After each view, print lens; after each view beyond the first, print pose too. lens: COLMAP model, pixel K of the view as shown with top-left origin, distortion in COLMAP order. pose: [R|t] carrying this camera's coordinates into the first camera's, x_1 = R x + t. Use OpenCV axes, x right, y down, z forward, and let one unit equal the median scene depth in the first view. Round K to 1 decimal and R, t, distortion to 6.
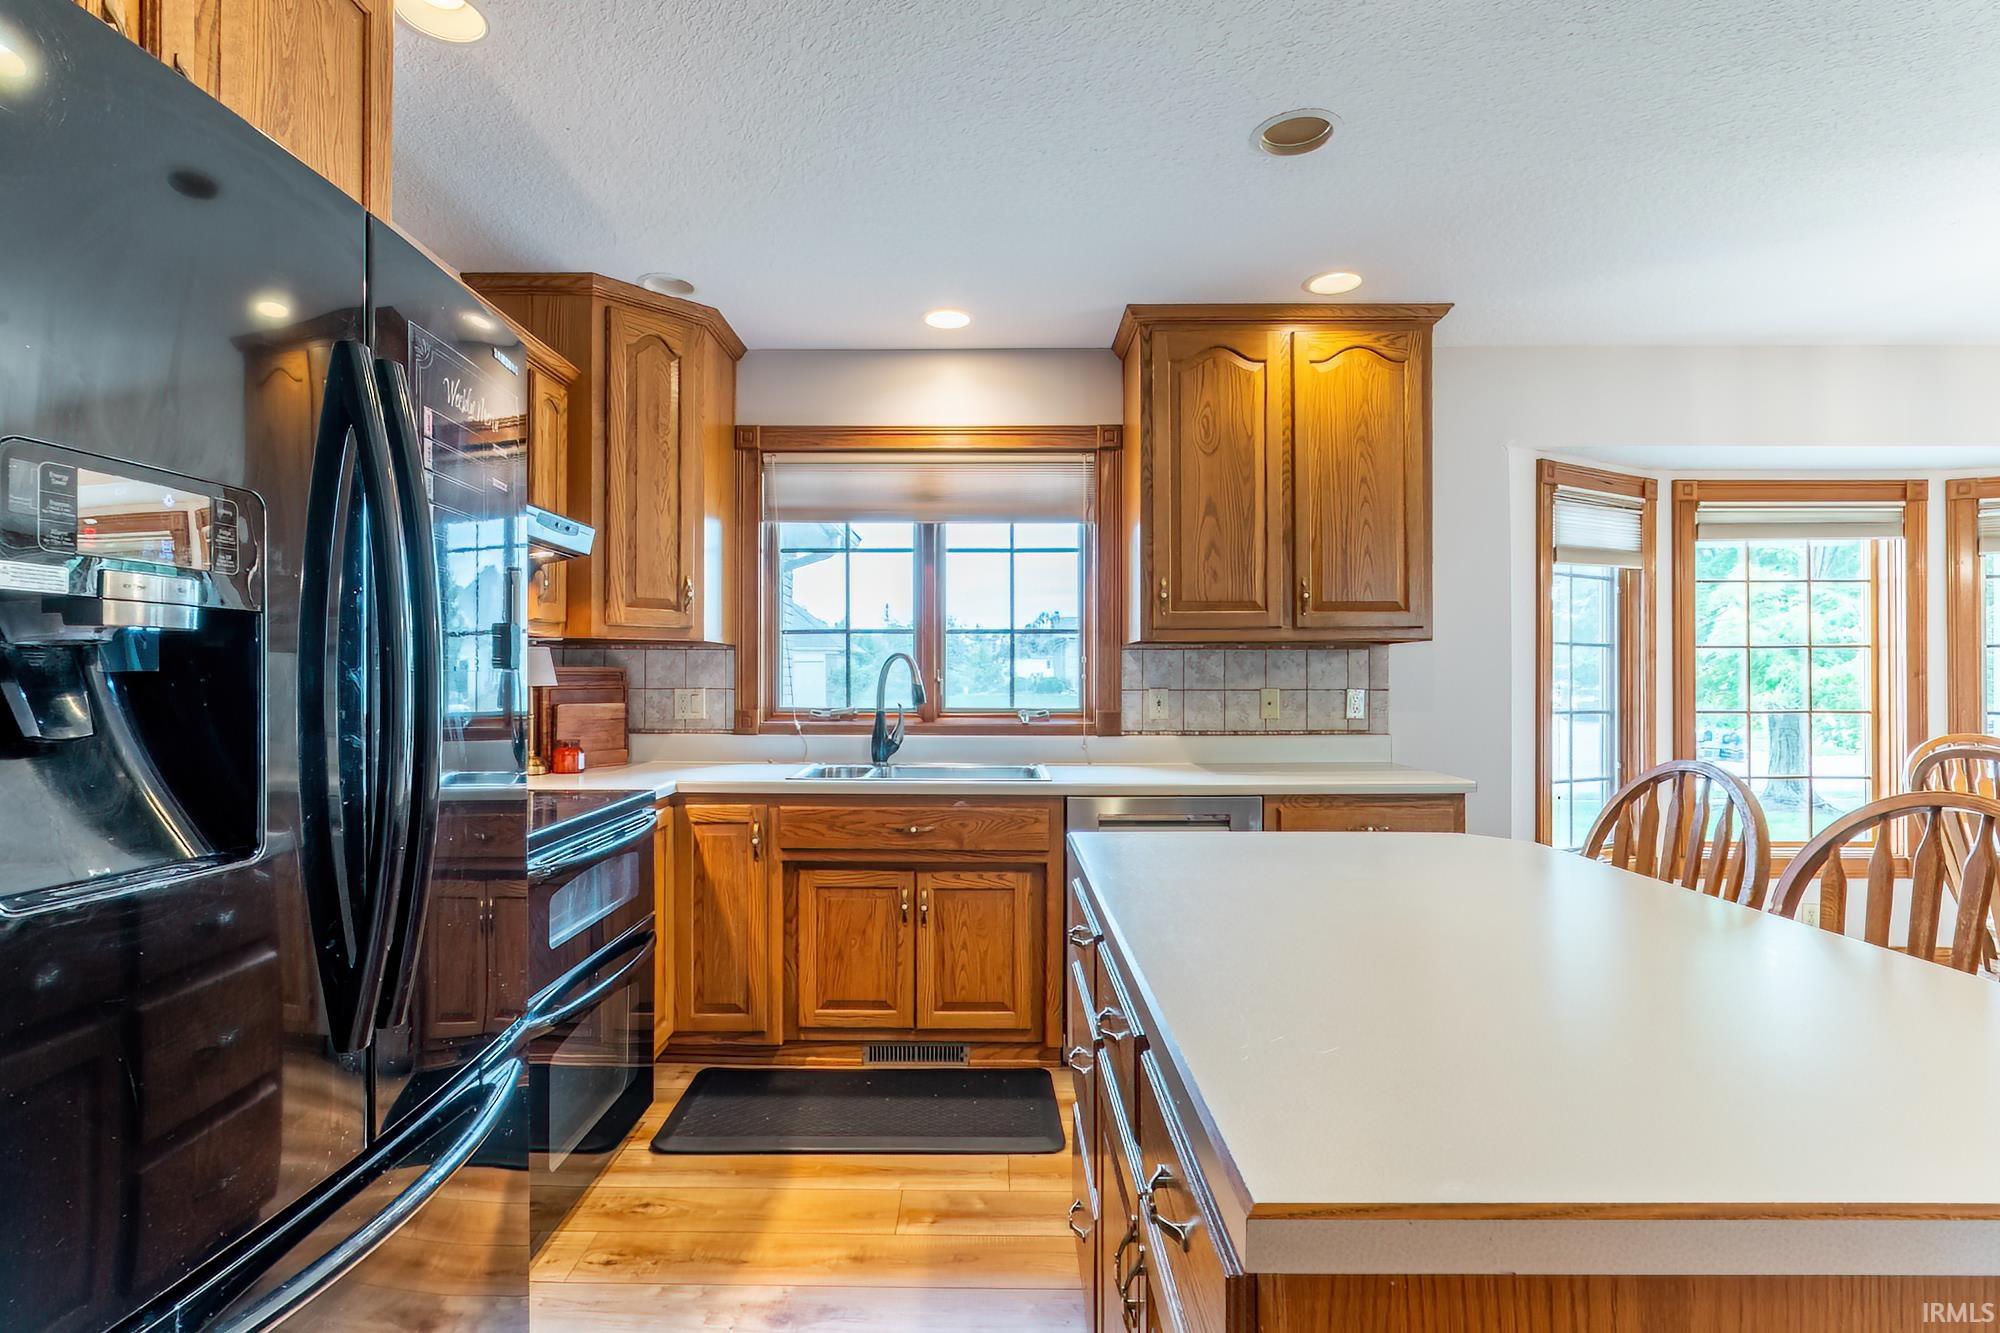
lens RADIAL K [[962.9, 0, 975.6], [0, 962.9, 669.1], [0, 0, 1]] dist [0.003106, -0.003276]
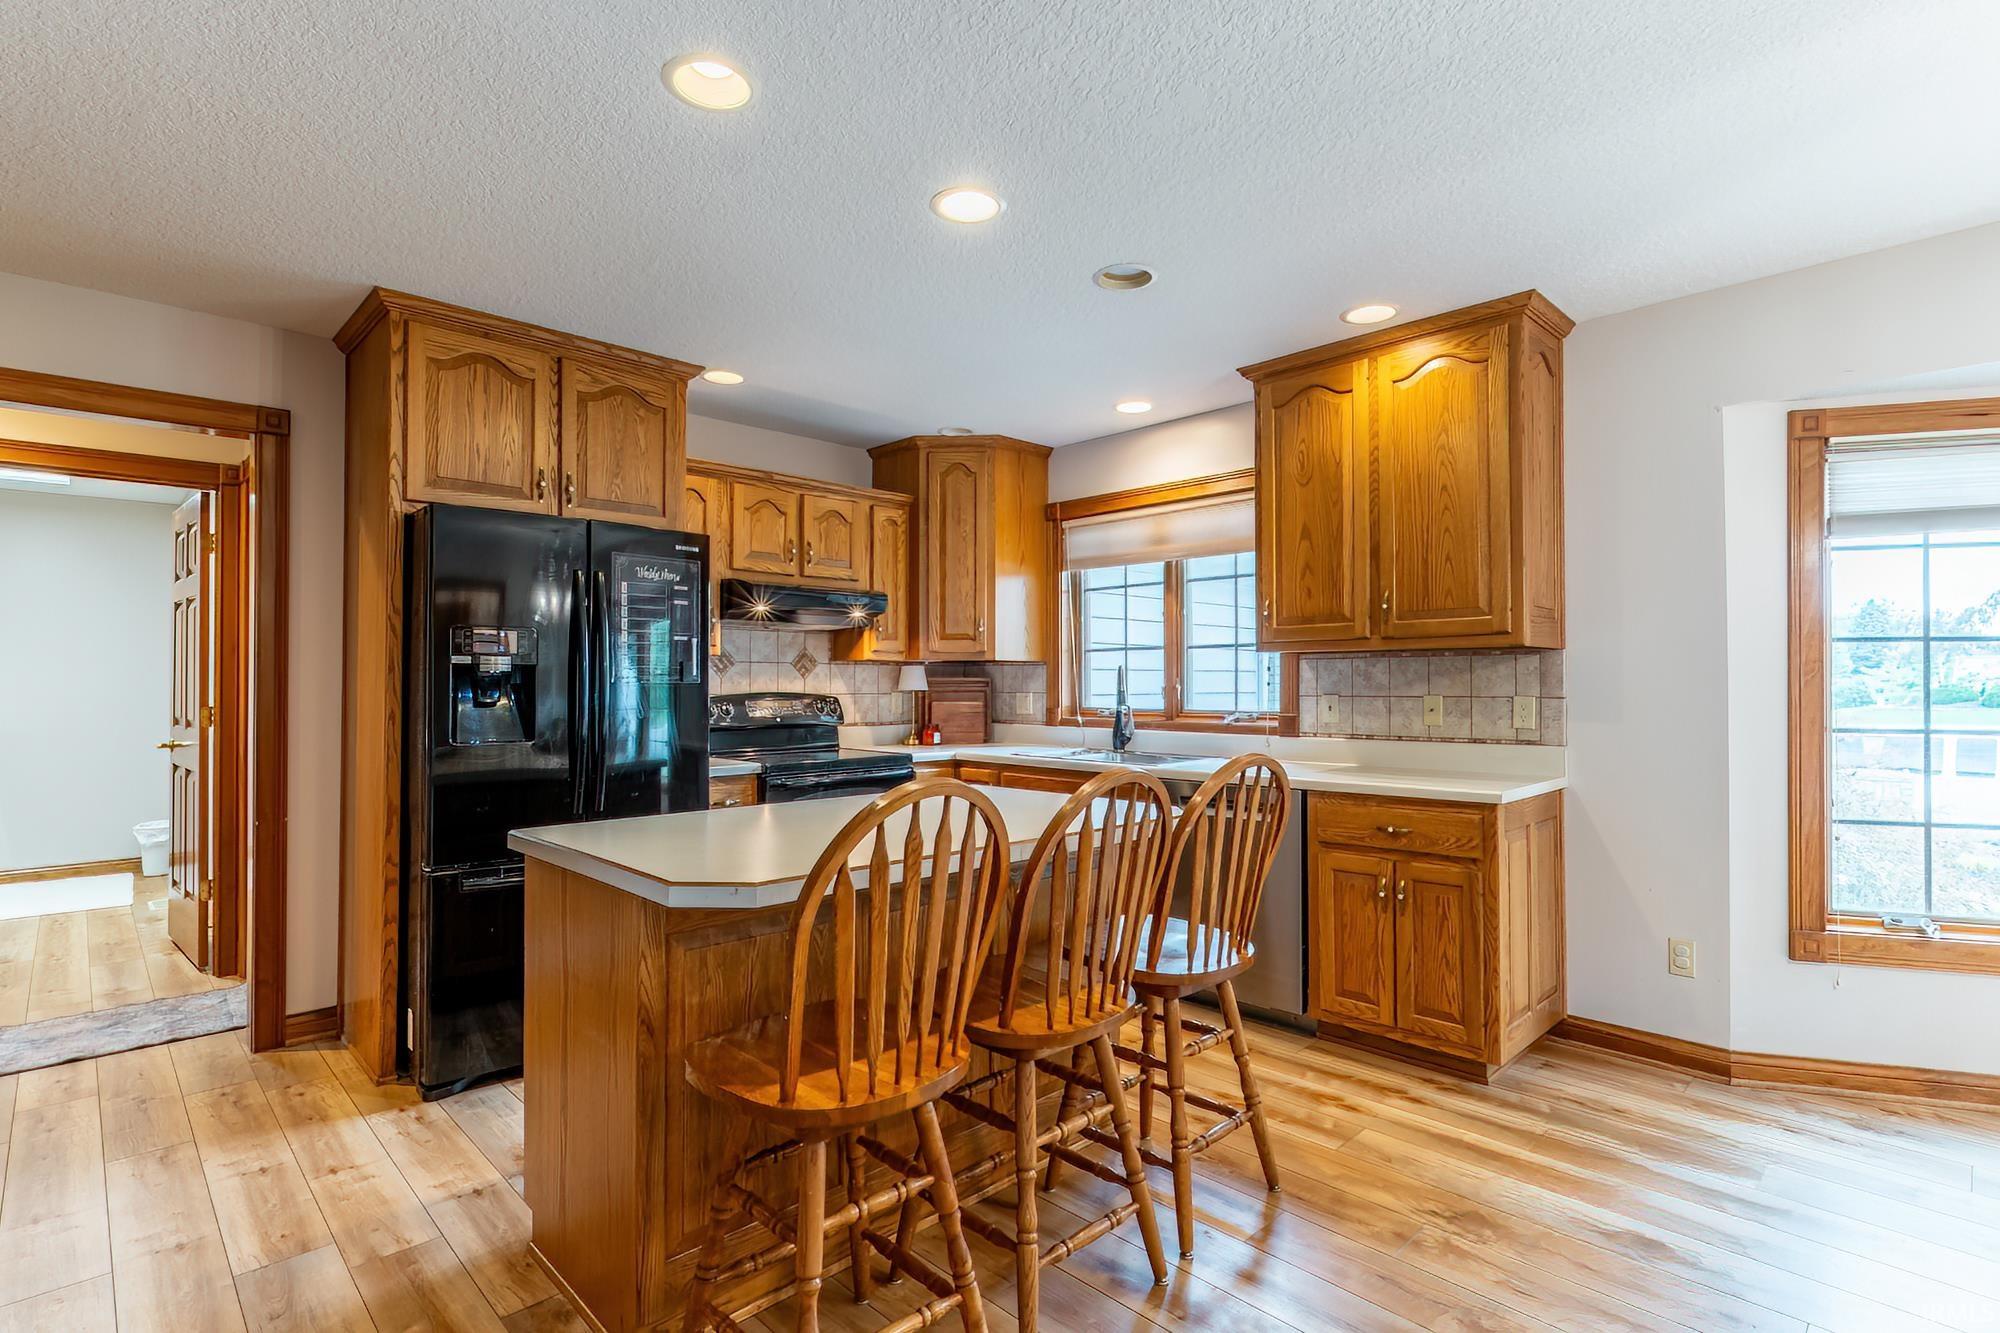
lens RADIAL K [[962.9, 0, 1002.0], [0, 962.9, 670.4], [0, 0, 1]] dist [0.003106, -0.003276]
pose [[0.704150, -0.010599, -0.709972, 0.705059], [0.007772, 0.999944, -0.007219, -0.002490], [0.710009, -0.000434, 0.704193, -0.032078]]
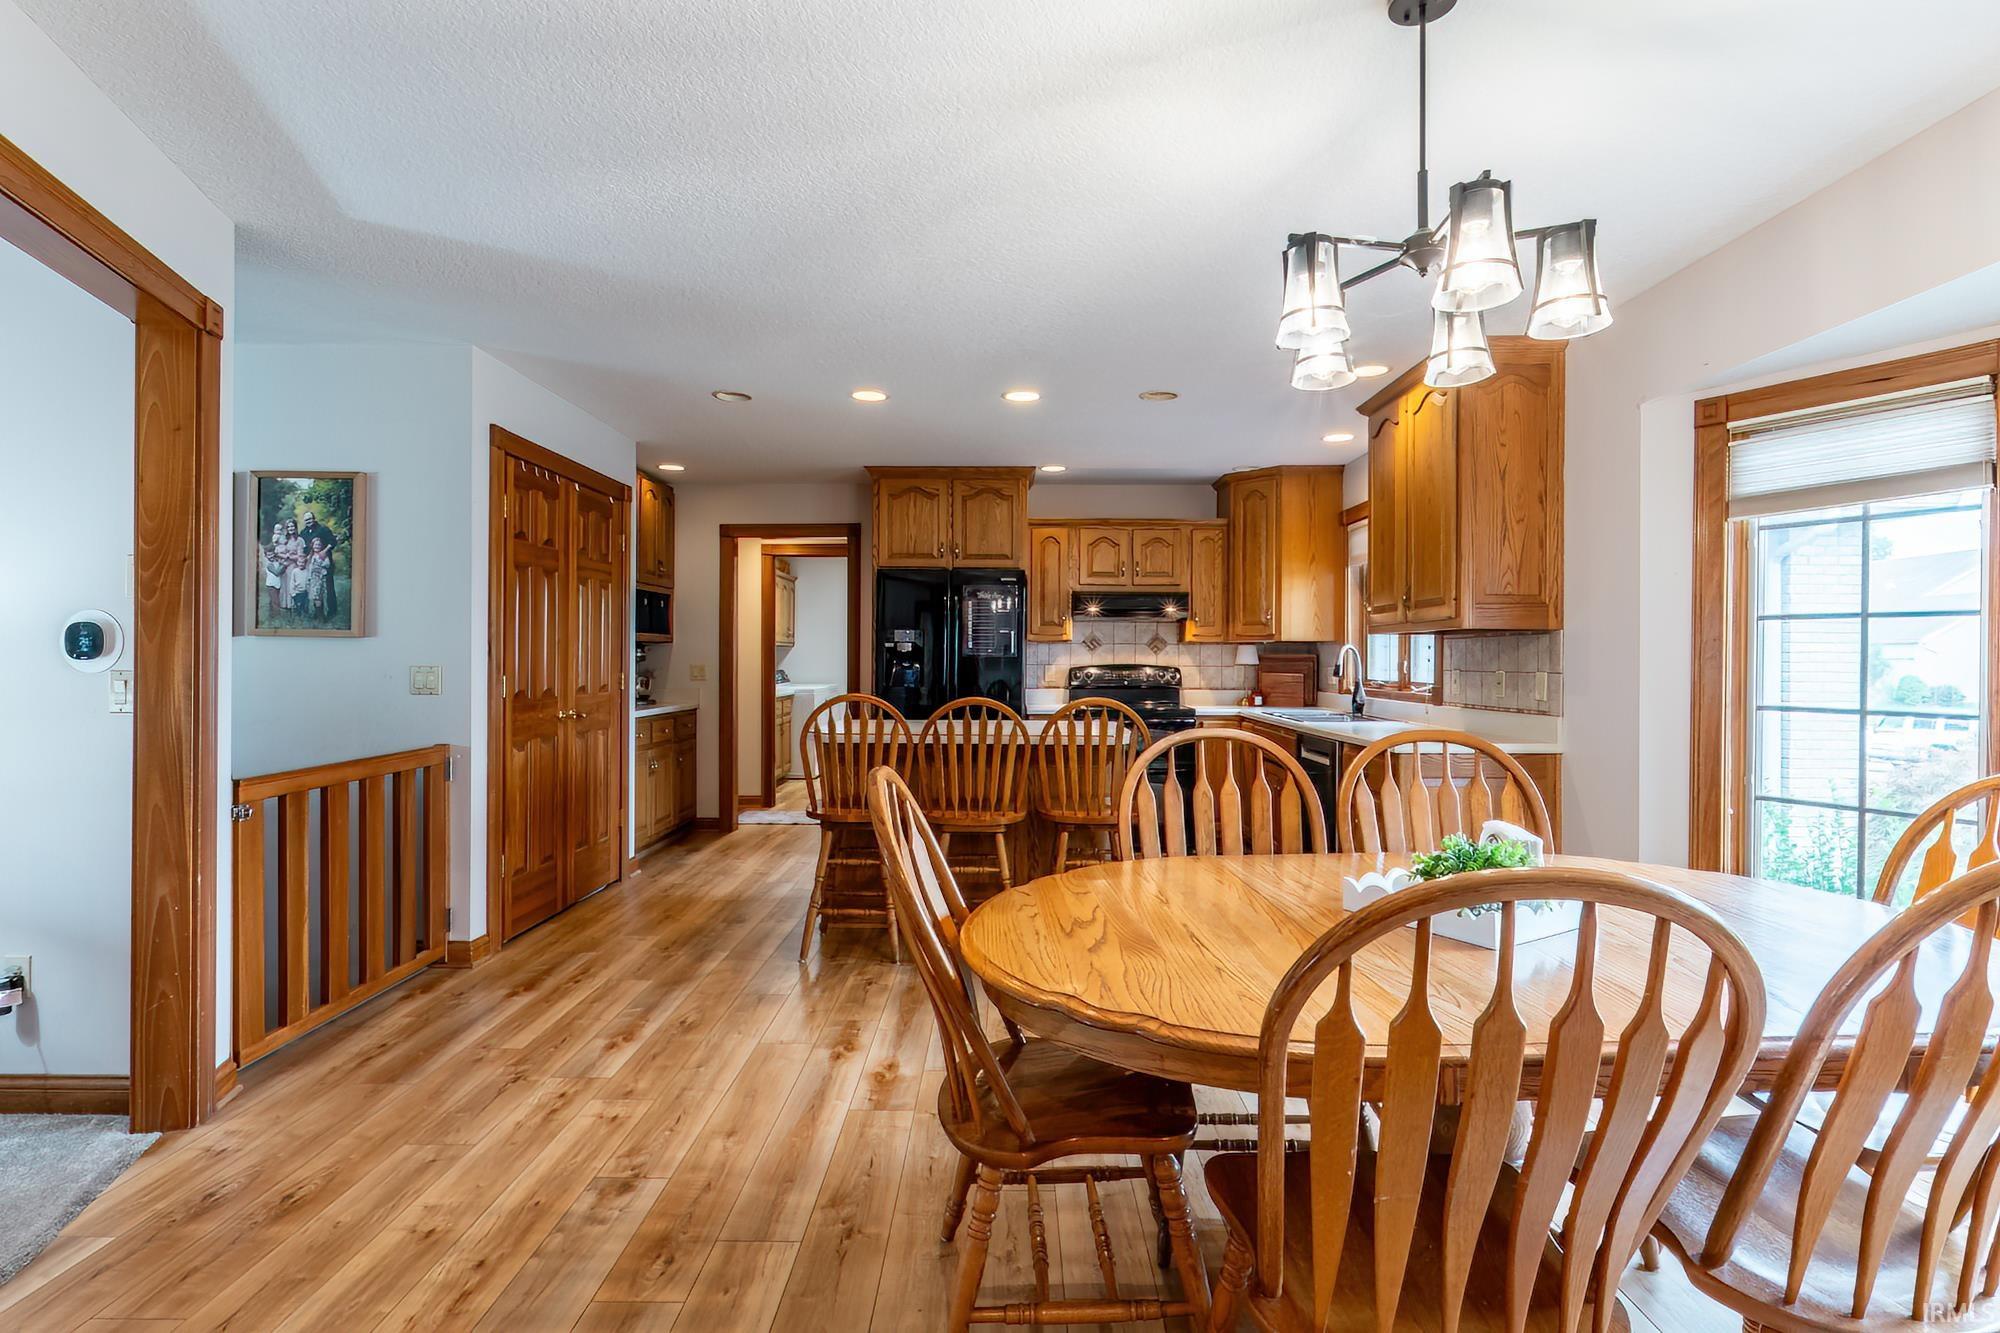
lens RADIAL K [[962.9, 0, 1000.6], [0, 962.9, 654.8], [0, 0, 1]] dist [0.003106, -0.003276]
pose [[0.006102, -0.003993, -0.999973, 1.454198], [0.003756, 0.999985, -0.003970, 0.003318], [0.999974, -0.003731, 0.006116, 0.396966]]
